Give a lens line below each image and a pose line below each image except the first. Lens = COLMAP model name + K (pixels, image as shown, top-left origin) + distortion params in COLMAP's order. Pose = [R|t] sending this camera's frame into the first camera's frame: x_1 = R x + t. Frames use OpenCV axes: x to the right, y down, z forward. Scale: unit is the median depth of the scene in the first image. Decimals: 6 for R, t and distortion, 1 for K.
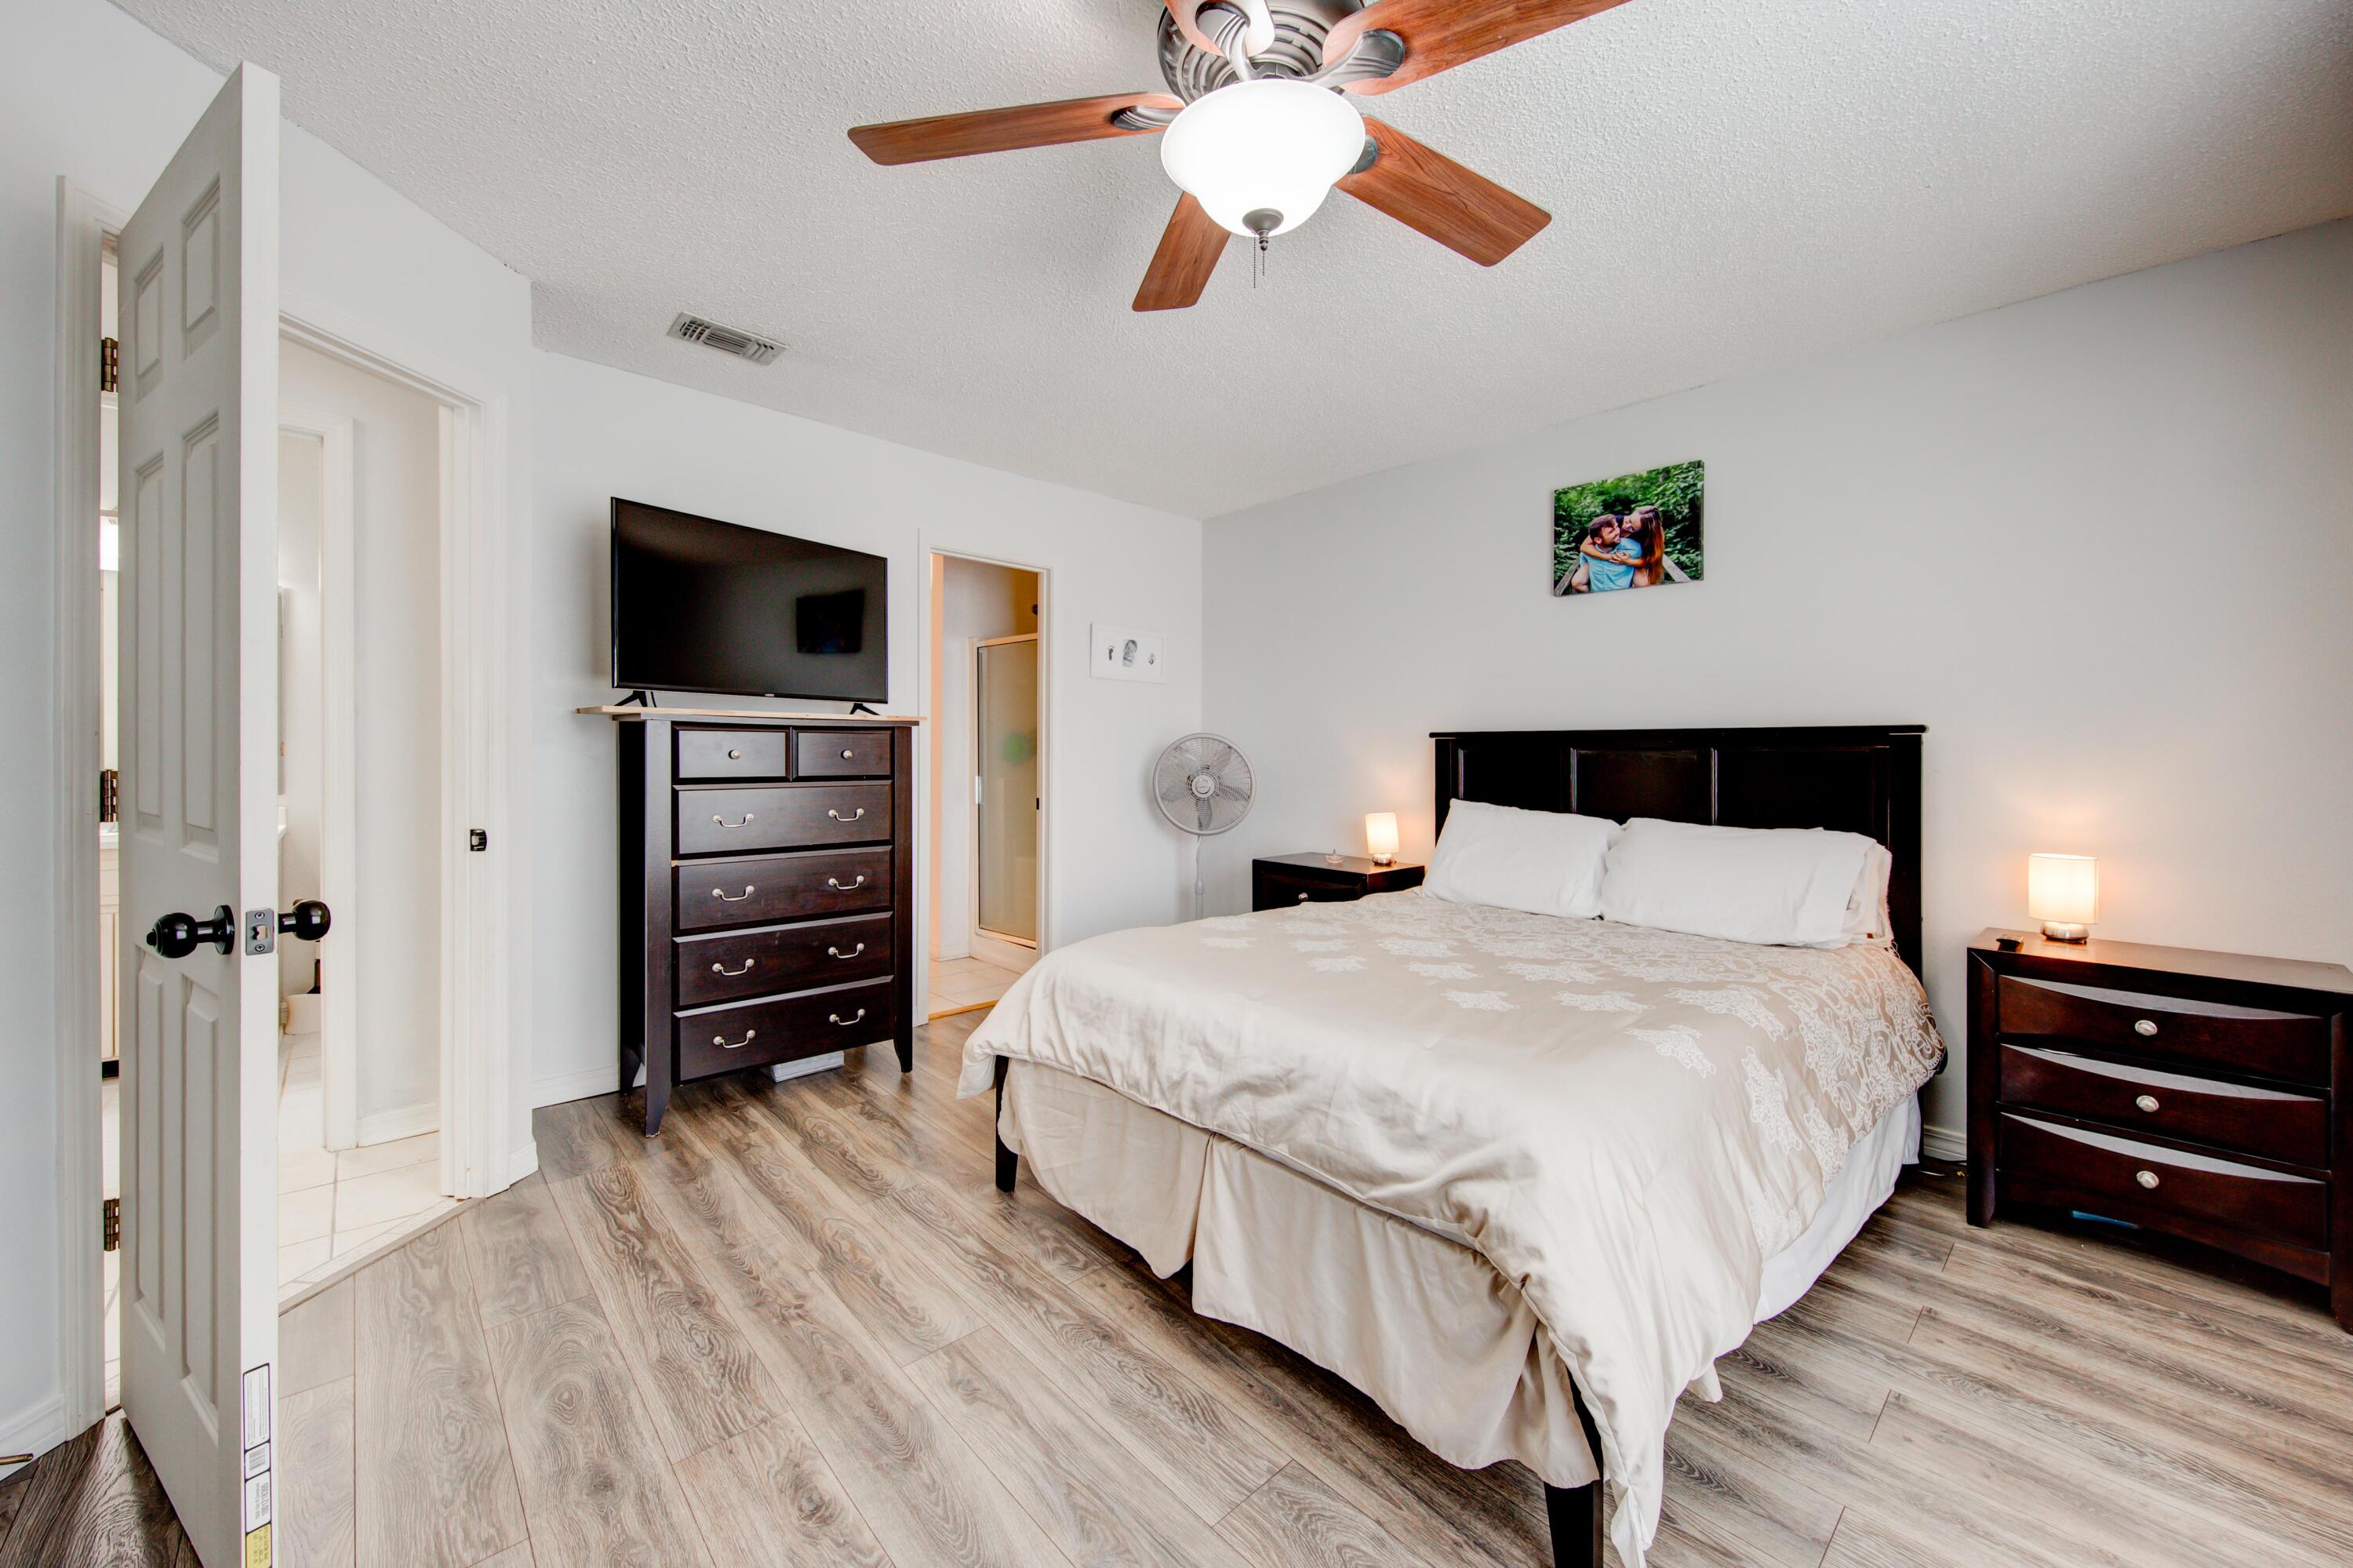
lens RADIAL K [[881.0, 0, 1188.0], [0, 881.0, 781.3], [0, 0, 1]] dist [0.015672, 0.000021]
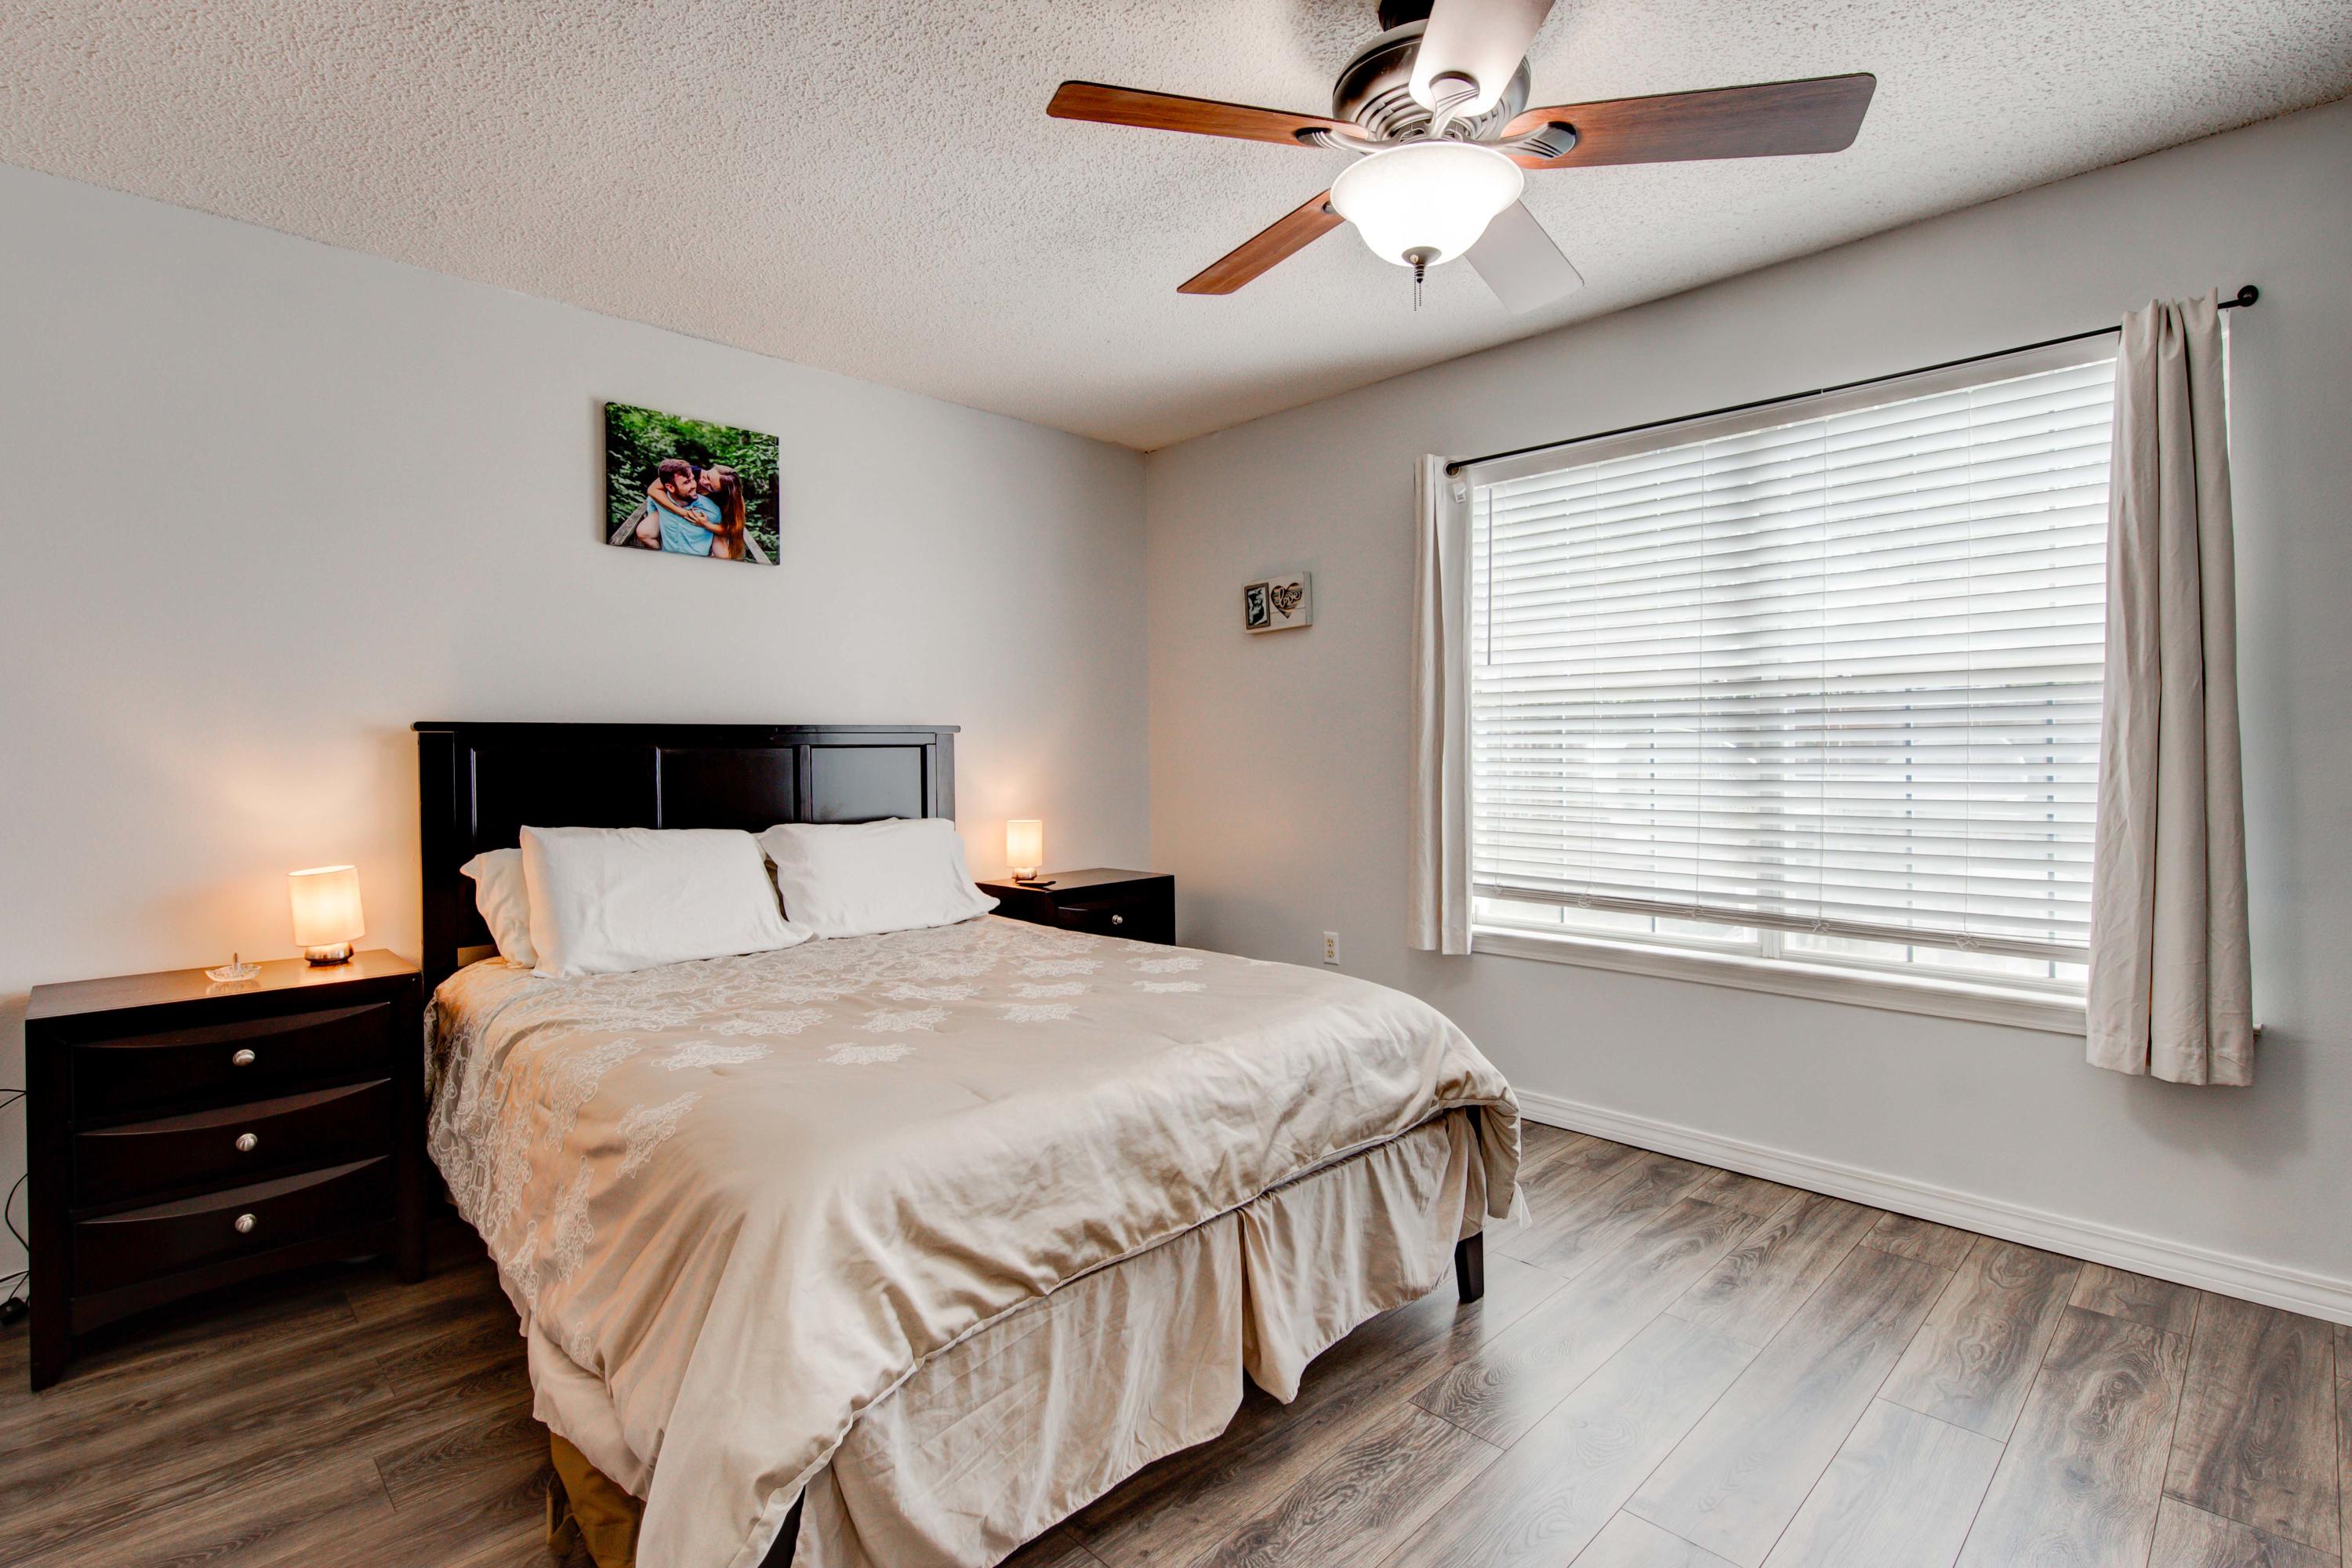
lens RADIAL K [[1064.2, 0, 1182.1], [0, 1064.2, 776.0], [0, 0, 1]] dist [0.002316, 0.000075]
pose [[-0.003573, -0.028485, 0.999588, -0.527104], [0.044134, 0.998616, 0.028615, -0.019679], [-0.999019, 0.044218, -0.002311, 0.570140]]
